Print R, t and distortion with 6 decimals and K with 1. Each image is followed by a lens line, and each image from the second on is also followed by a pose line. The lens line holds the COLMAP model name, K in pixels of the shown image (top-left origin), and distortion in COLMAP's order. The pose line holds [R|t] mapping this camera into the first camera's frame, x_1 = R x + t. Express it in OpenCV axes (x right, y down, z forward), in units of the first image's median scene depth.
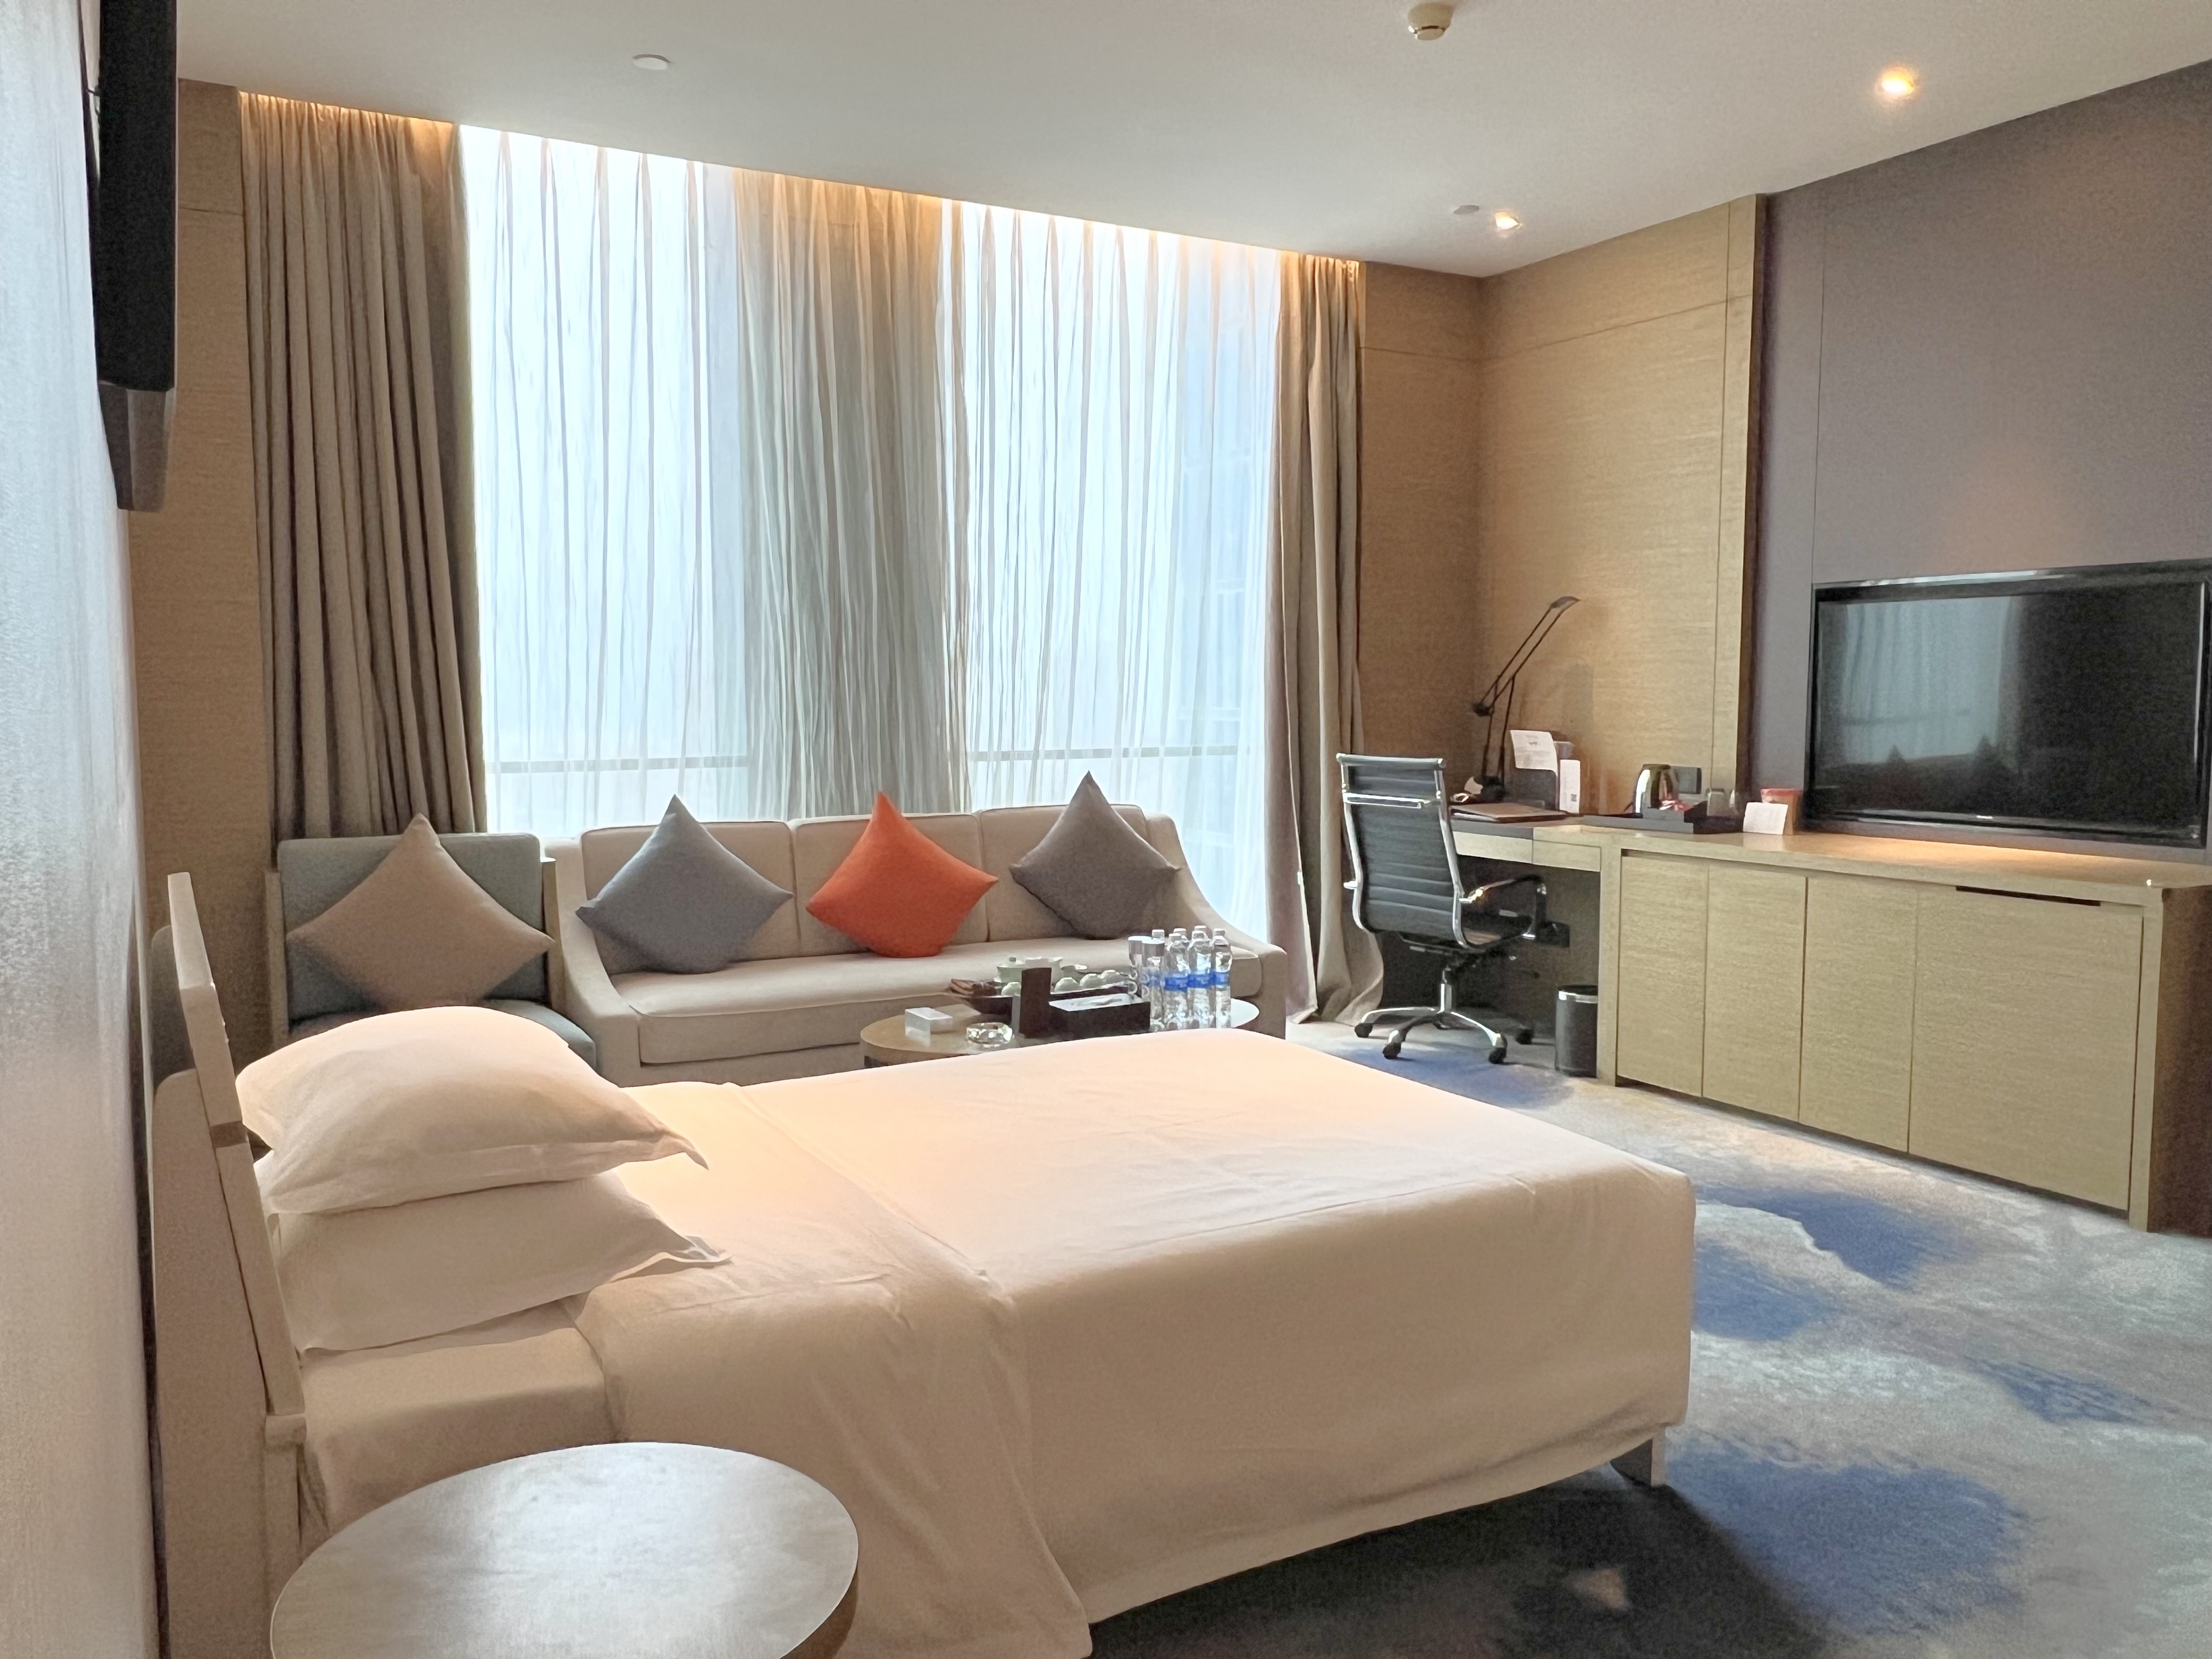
lens RADIAL K [[1608.5, 0, 1100.5], [0, 1608.5, 835.3], [0, 0, 1]] dist [-0.011190, -0.003503]
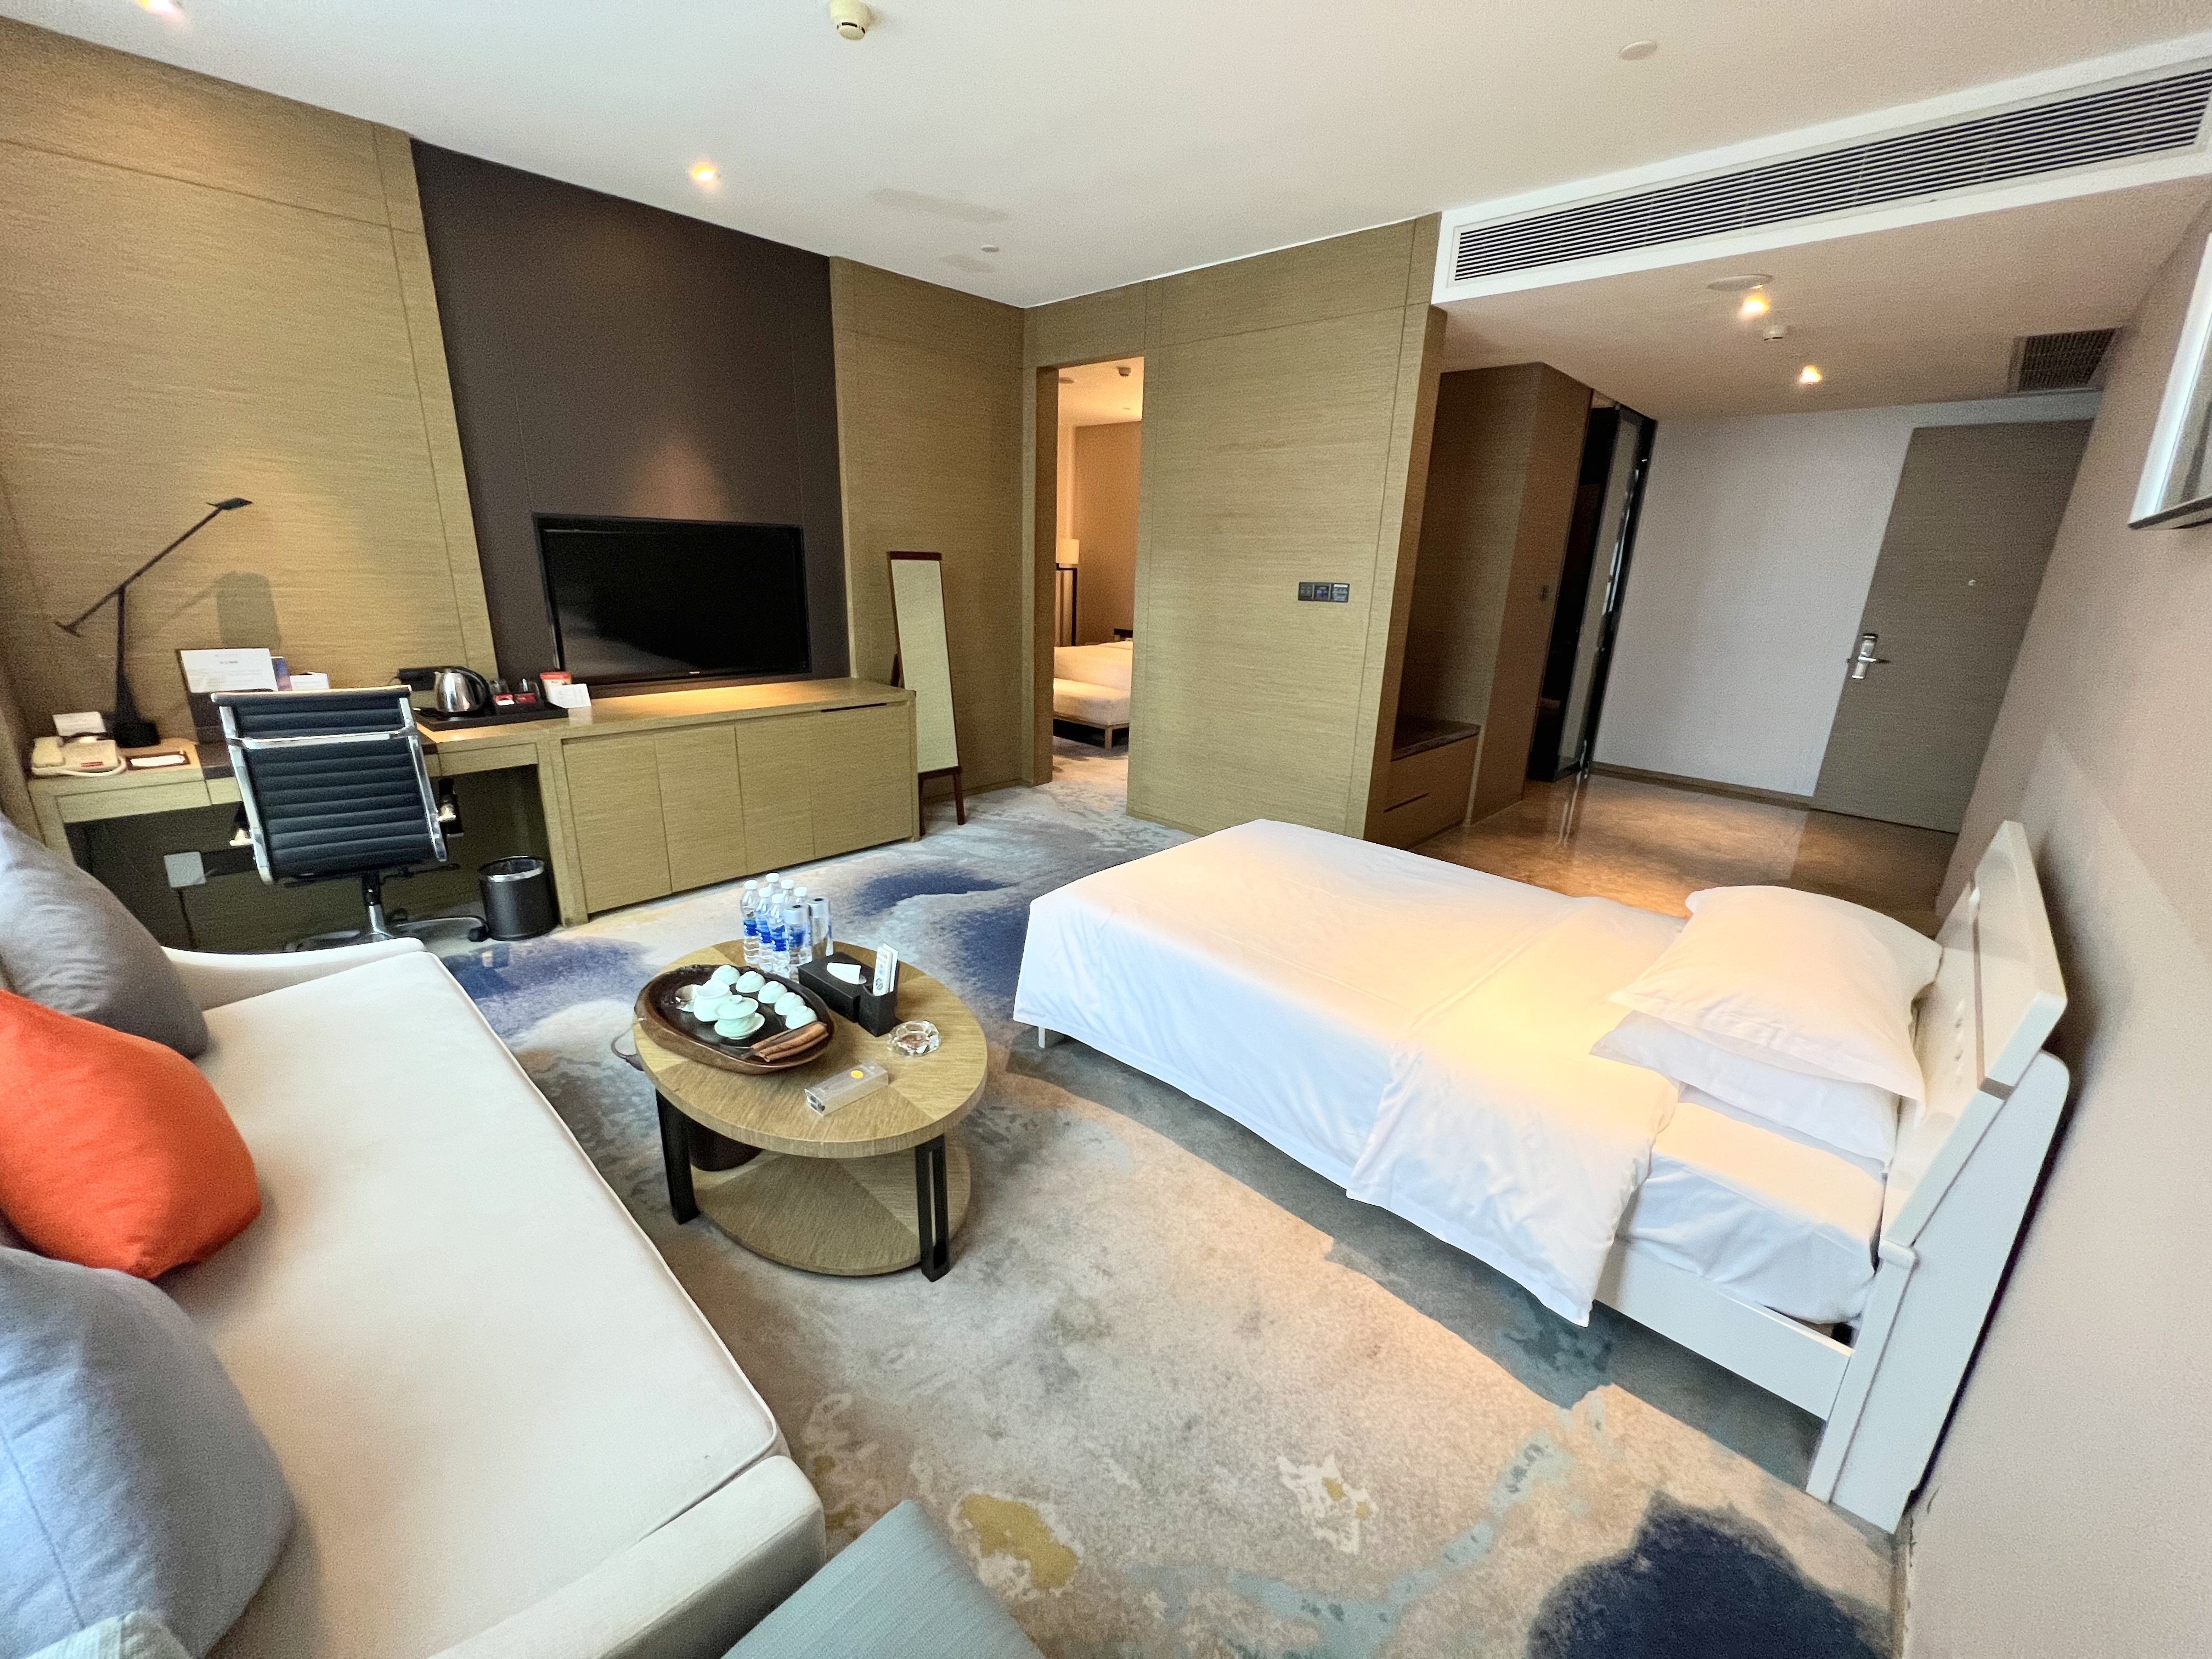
lens RADIAL K [[885.1, 0, 1104.0], [0, 885.1, 820.6], [0, 0, 1]] dist [-0.000173, -0.000004]
pose [[-0.281704, -0.290716, 0.914400, -0.303425], [0.053472, 0.946757, 0.317477, -0.088859], [-0.958010, 0.138329, -0.251160, 0.558482]]
